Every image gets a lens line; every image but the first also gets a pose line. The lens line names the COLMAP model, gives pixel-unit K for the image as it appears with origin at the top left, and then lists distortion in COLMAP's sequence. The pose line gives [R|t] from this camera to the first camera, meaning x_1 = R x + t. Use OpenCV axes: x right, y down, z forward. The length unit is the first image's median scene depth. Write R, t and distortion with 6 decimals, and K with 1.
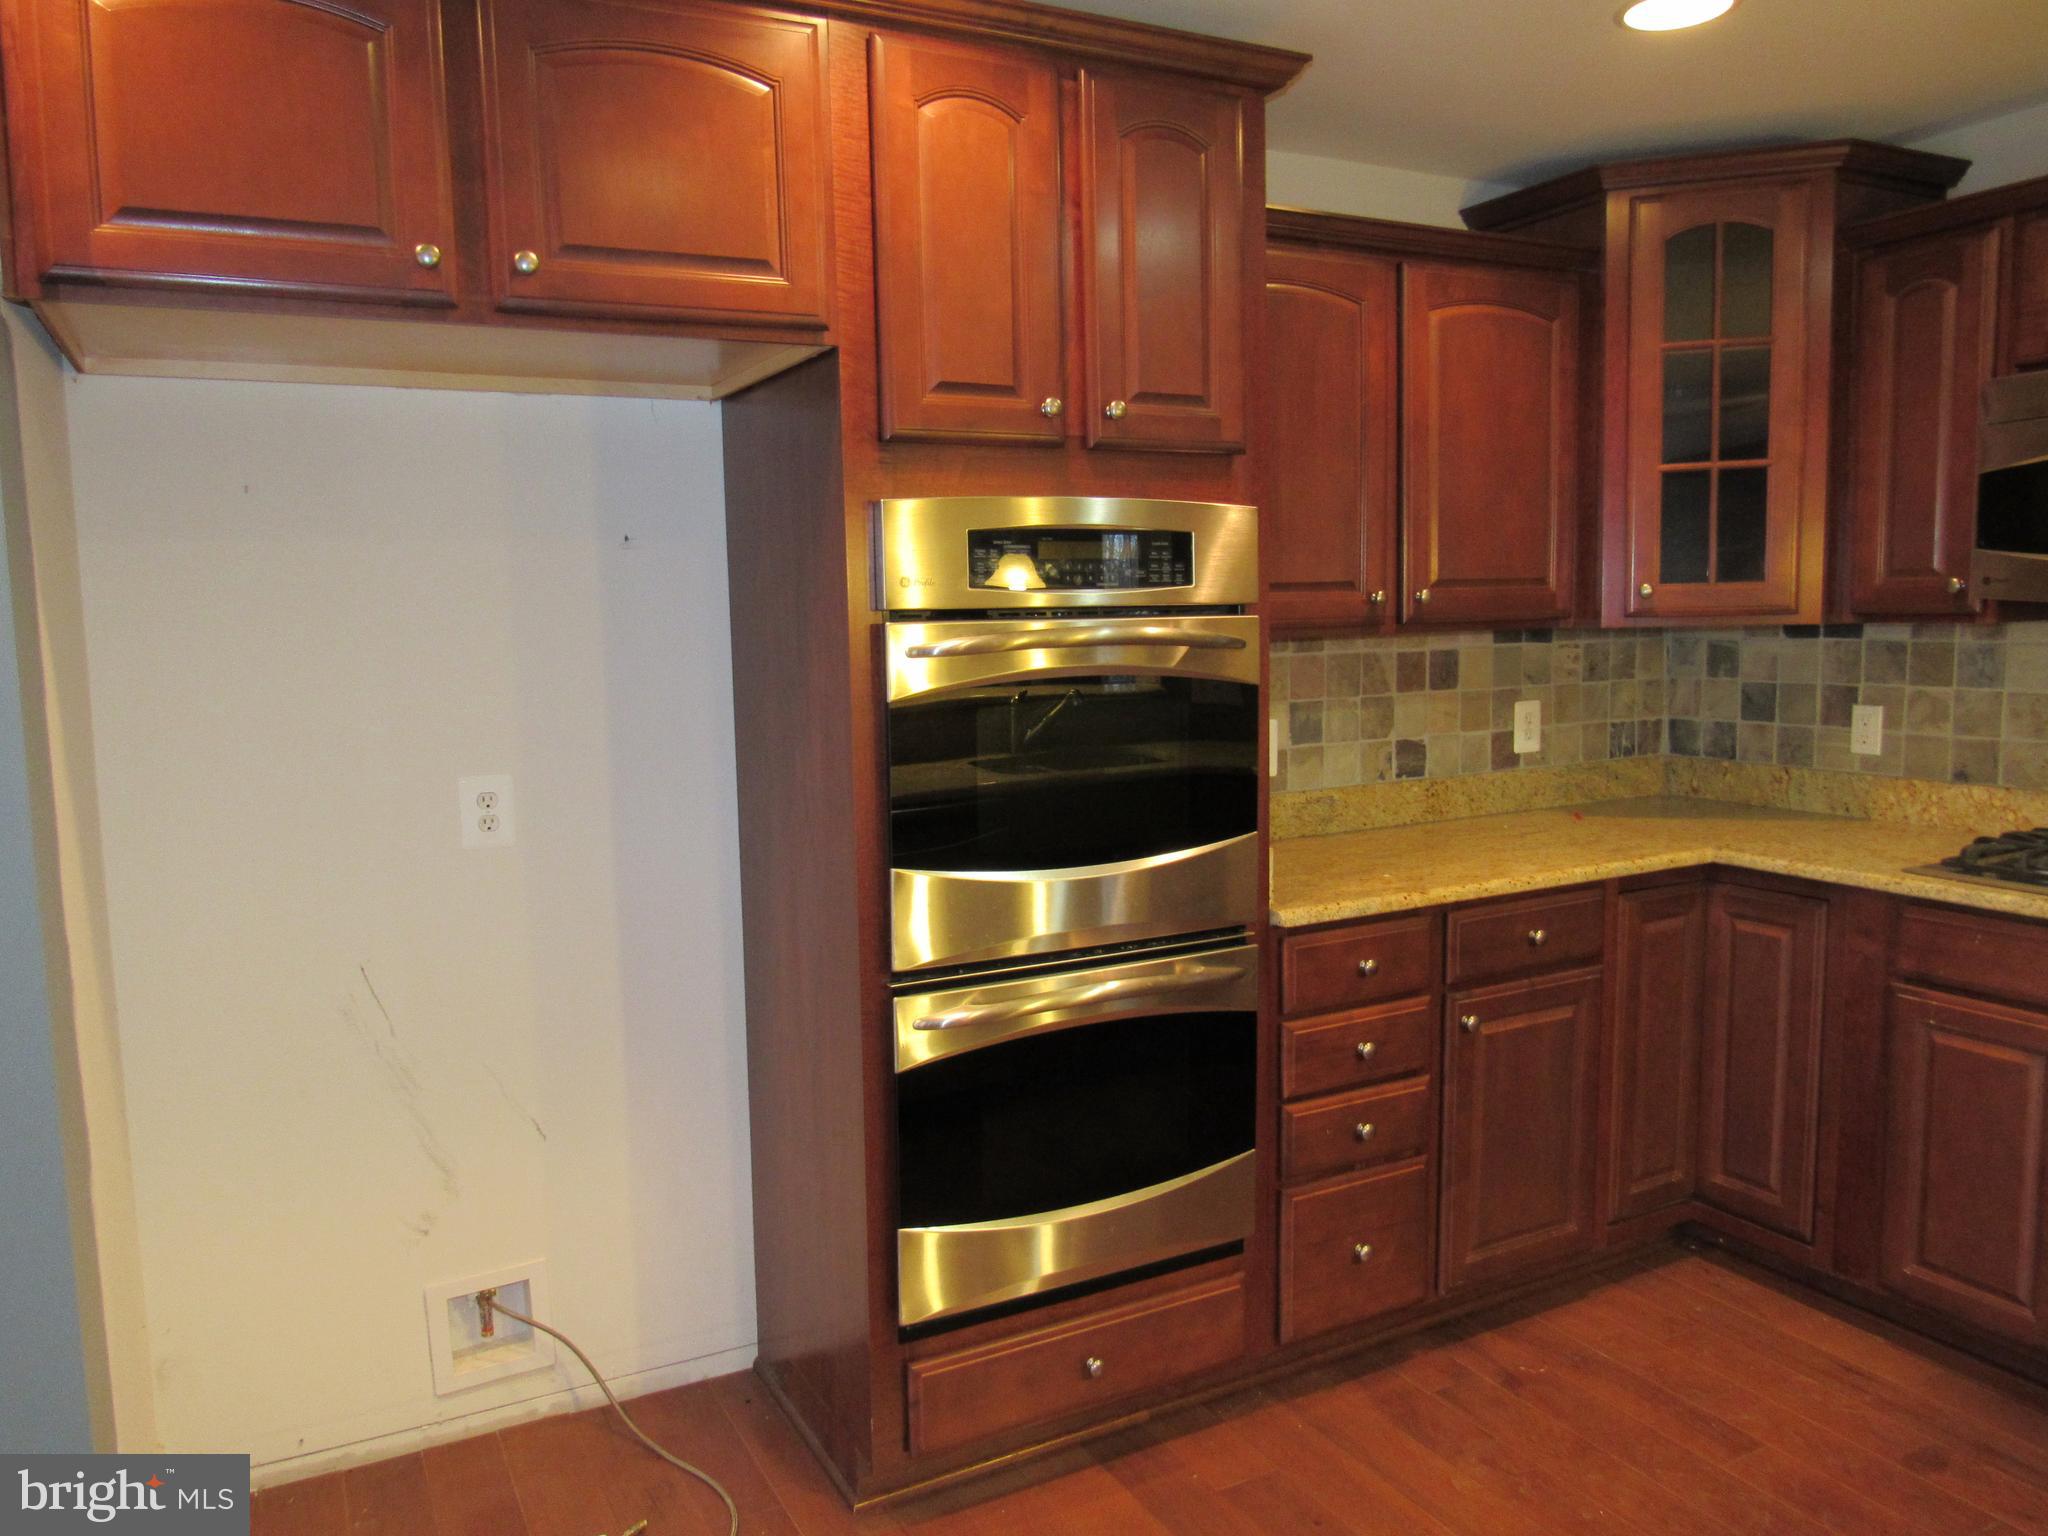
lens RADIAL K [[1461.8, 0, 1024.0], [0, 1461.8, 768.0], [0, 0, 1]] dist [-0.027453, 0.020967]
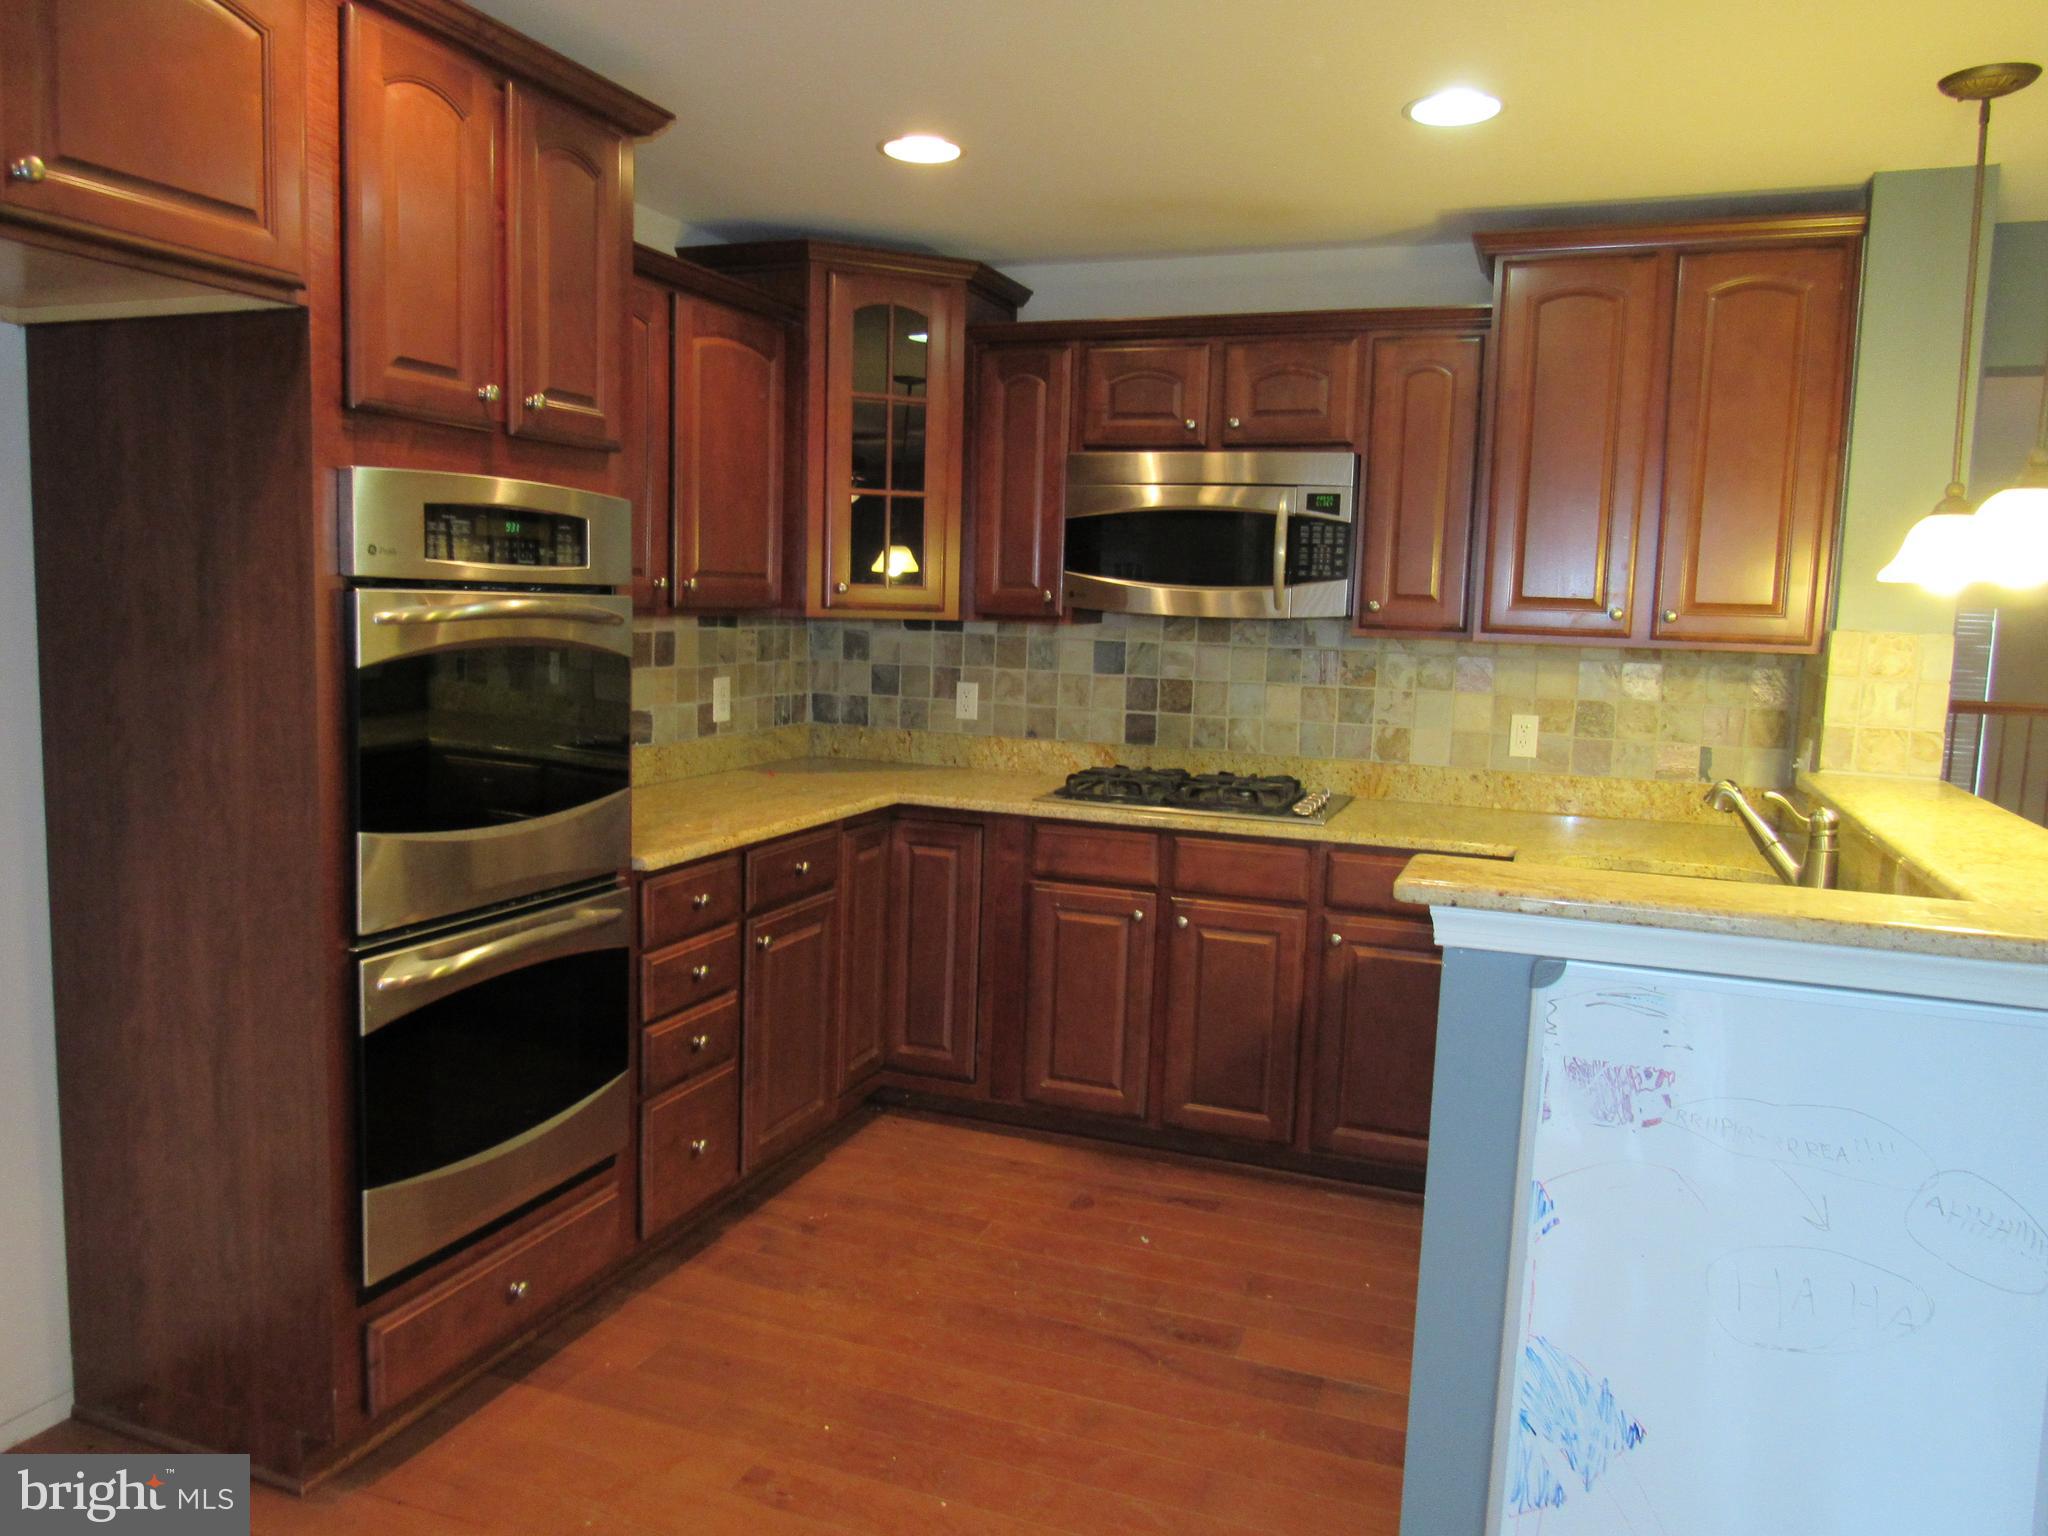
lens RADIAL K [[1460.4, 0, 1037.5], [0, 1460.4, 769.6], [0, 0, 1]] dist [-0.017571, -0.003797]
pose [[0.745473, -0.032052, 0.665764, -0.316953], [0.024213, 0.999486, 0.021006, 0.012139], [-0.666096, 0.000461, 0.745866, -0.048611]]
